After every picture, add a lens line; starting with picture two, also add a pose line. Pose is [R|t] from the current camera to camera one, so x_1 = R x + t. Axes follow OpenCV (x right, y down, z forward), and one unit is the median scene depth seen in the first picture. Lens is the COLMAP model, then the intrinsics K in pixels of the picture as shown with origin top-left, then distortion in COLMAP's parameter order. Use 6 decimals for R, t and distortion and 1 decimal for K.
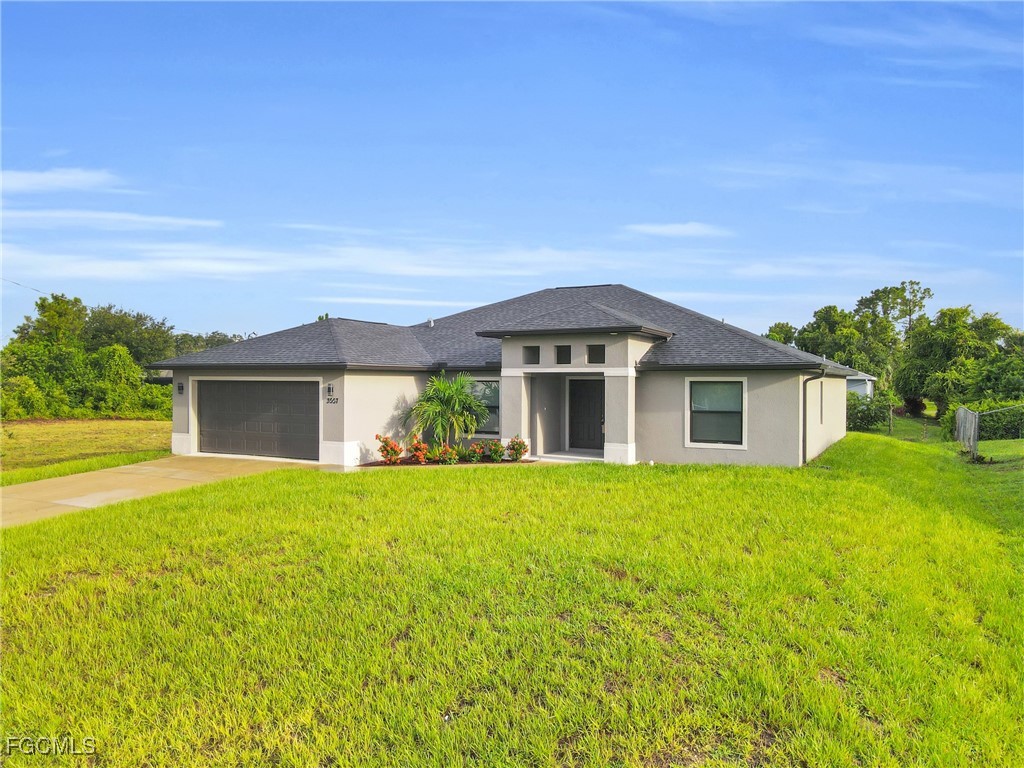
lens RADIAL K [[766.7, 0, 512.0], [0, 766.7, 384.0], [0, 0, 1]] dist [-0.002818, -0.000812]
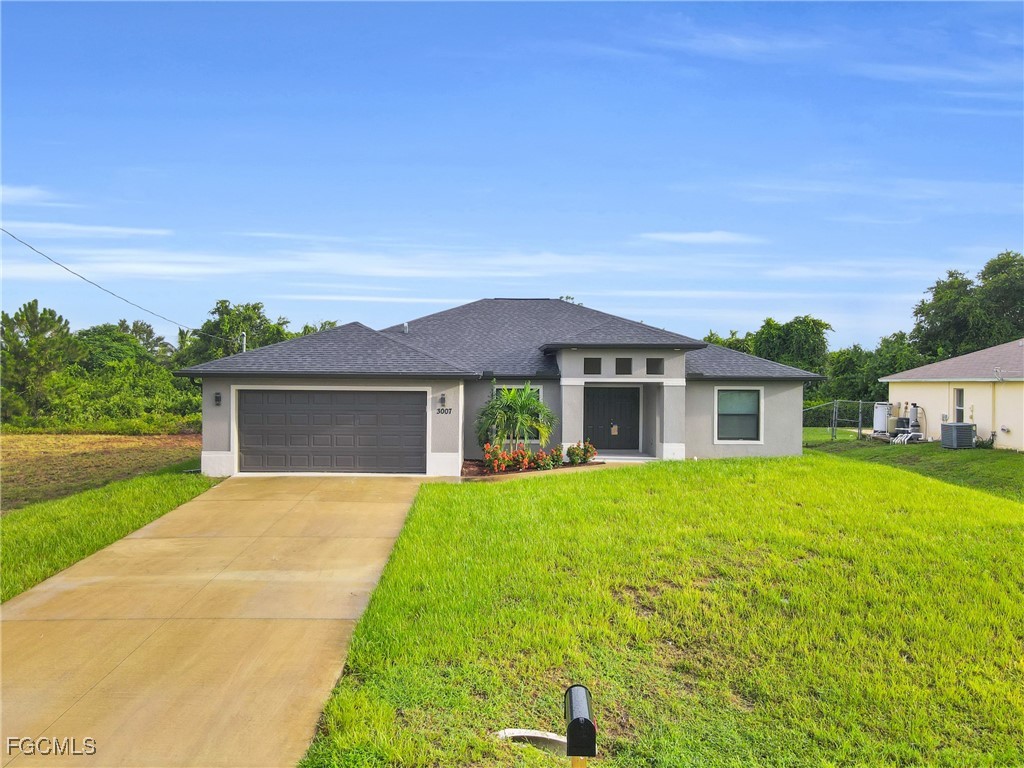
lens RADIAL K [[766.7, 0, 512.0], [0, 766.7, 384.0], [0, 0, 1]] dist [-0.002818, -0.000812]
pose [[0.874281, -0.000780, 0.485420, -0.630393], [-0.000678, 0.999996, 0.002828, -0.015694], [-0.485420, -0.002802, 0.874277, 0.095975]]
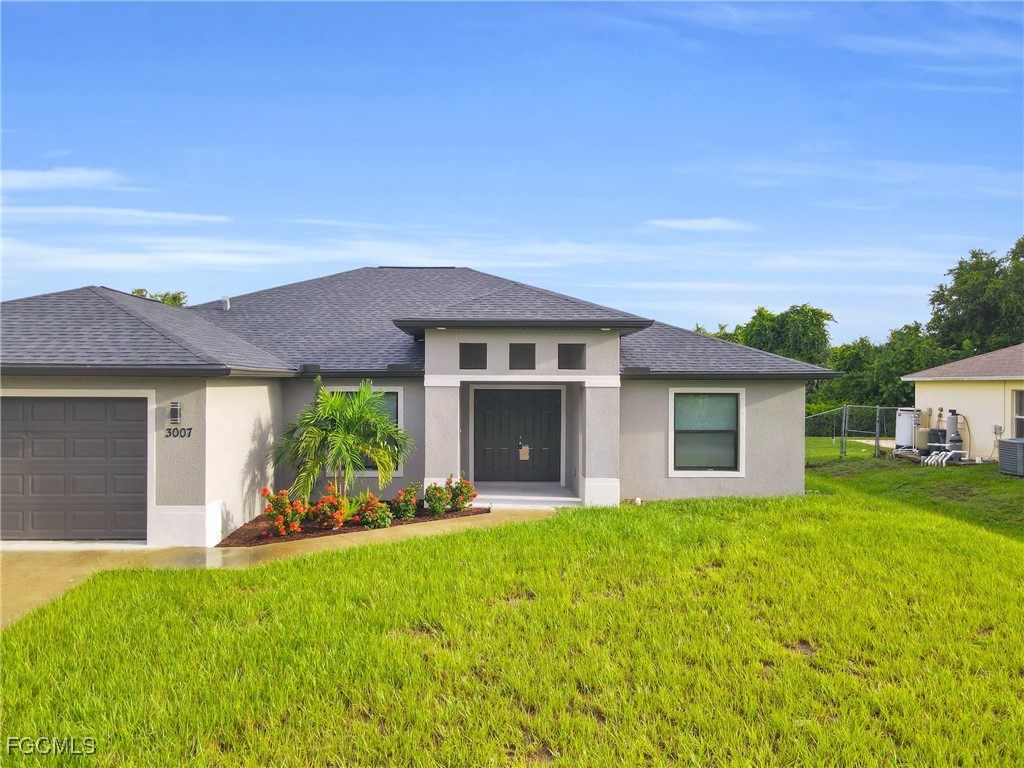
lens RADIAL K [[766.7, 0, 512.0], [0, 766.7, 384.0], [0, 0, 1]] dist [-0.002818, -0.000812]
pose [[0.871763, -0.001747, 0.489924, -0.293366], [0.000601, 0.999997, 0.002497, -0.014630], [-0.489927, -0.001883, 0.871761, 0.388996]]
